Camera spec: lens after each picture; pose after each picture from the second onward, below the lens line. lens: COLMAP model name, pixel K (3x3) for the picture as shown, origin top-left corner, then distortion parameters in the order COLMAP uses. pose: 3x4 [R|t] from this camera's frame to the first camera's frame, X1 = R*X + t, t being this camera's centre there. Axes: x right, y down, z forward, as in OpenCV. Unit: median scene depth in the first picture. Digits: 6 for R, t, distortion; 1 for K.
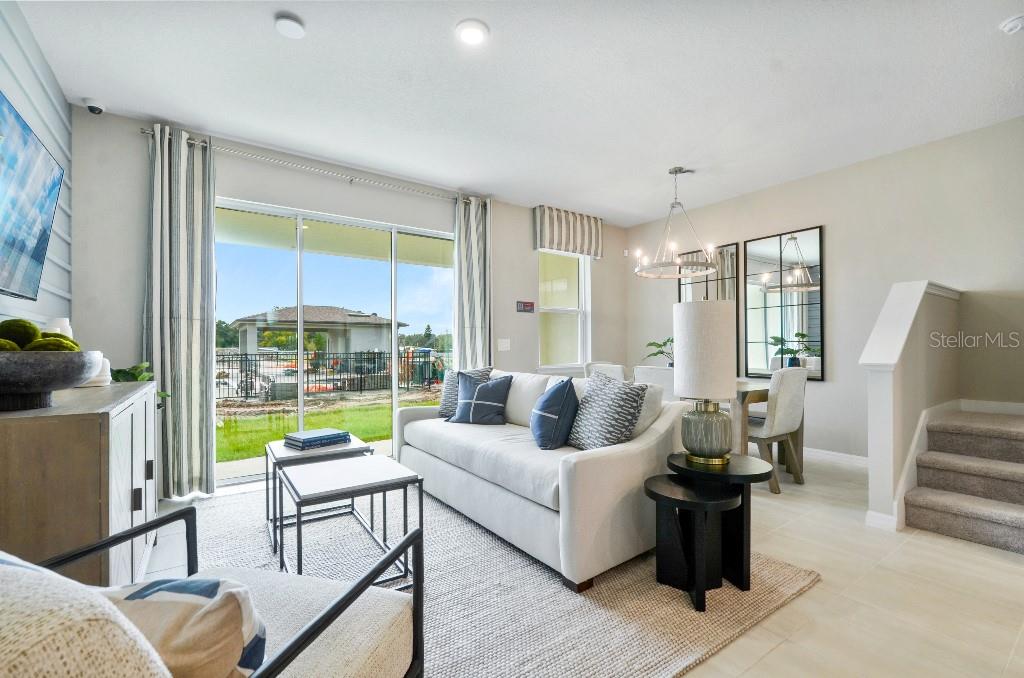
lens RADIAL K [[449.3, 0, 509.9], [0, 449.3, 350.0], [0, 0, 1]] dist [-0.001207, -0.000104]
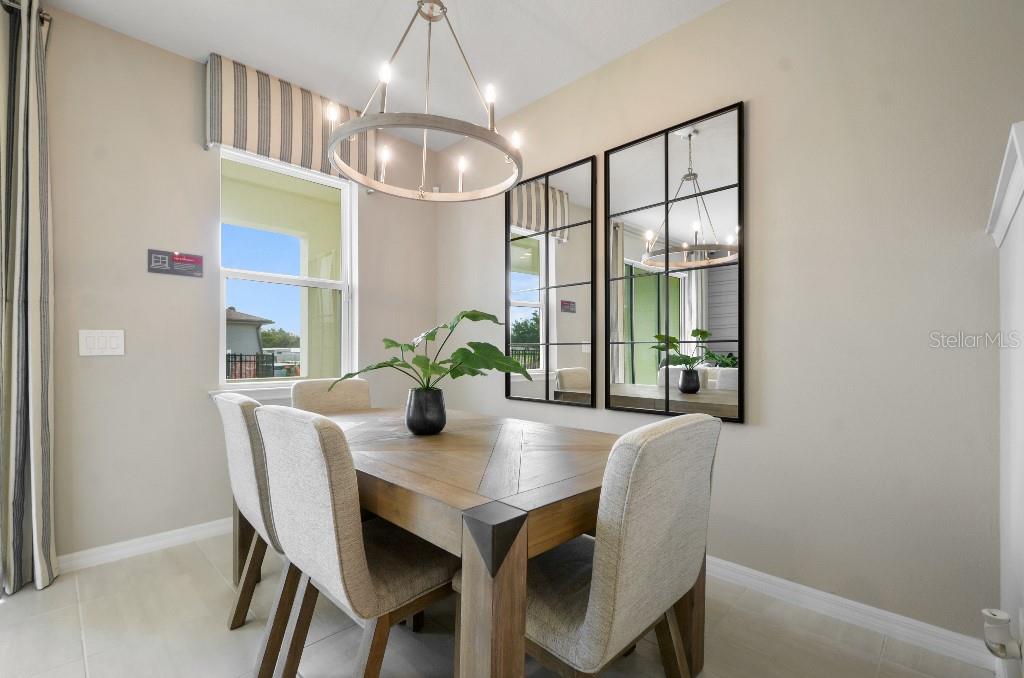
lens RADIAL K [[452.1, 0, 512.6], [0, 452.1, 353.8], [0, 0, 1]] dist [0.000396, 0.000042]
pose [[0.983248, 0.008209, 0.182086, 0.329894], [-0.008467, 0.999964, 0.000642, -0.003657], [-0.182074, -0.002173, 0.983282, 0.511759]]
